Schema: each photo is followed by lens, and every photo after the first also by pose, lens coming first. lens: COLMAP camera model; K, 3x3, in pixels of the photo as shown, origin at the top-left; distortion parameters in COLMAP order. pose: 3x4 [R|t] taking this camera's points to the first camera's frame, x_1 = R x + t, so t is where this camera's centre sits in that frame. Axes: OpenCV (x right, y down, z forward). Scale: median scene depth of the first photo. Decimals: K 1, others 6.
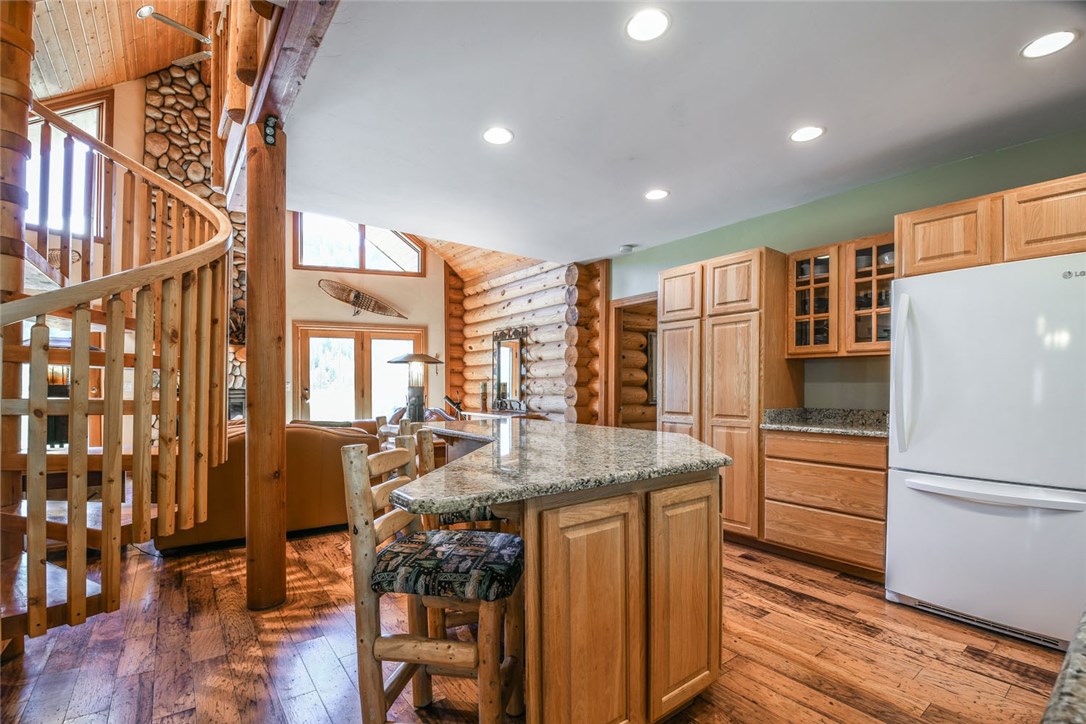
lens RADIAL K [[482.3, 0, 538.5], [0, 482.3, 382.3], [0, 0, 1]] dist [0.004411, 0.000096]
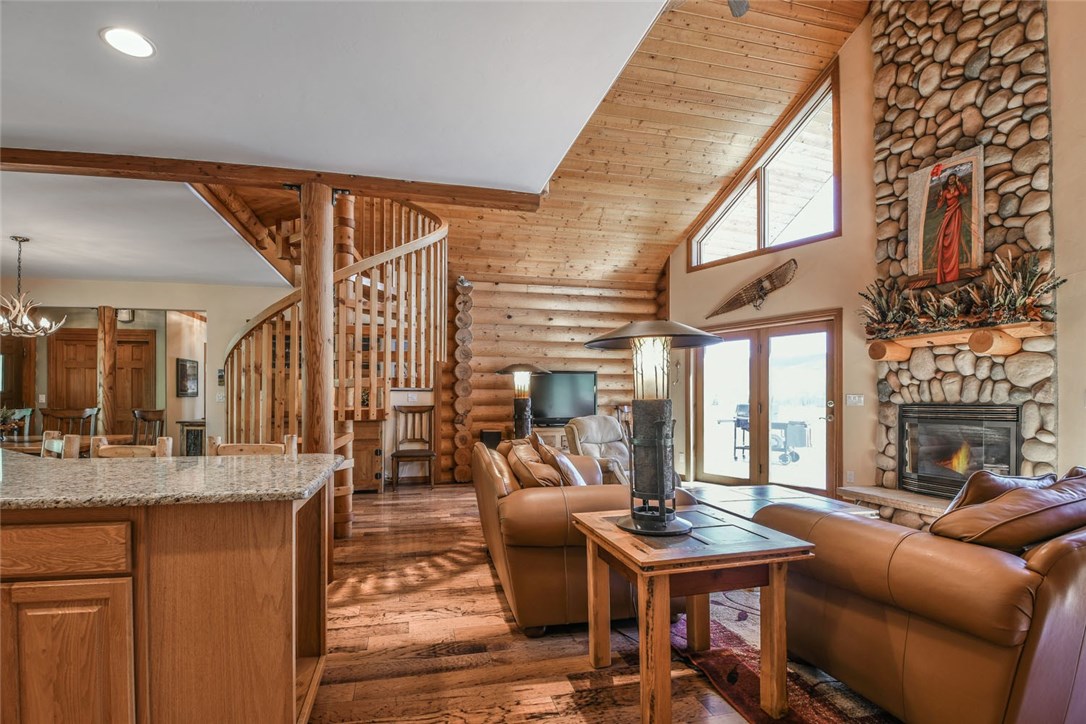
lens RADIAL K [[502.2, 0, 526.3], [0, 502.2, 401.7], [0, 0, 1]] dist [-0.025016, -0.003249]
pose [[-0.391194, -0.002164, -0.920306, 0.155930], [-0.000770, 0.999998, -0.002024, 0.015596], [0.920308, -0.000083, -0.391194, 0.909202]]
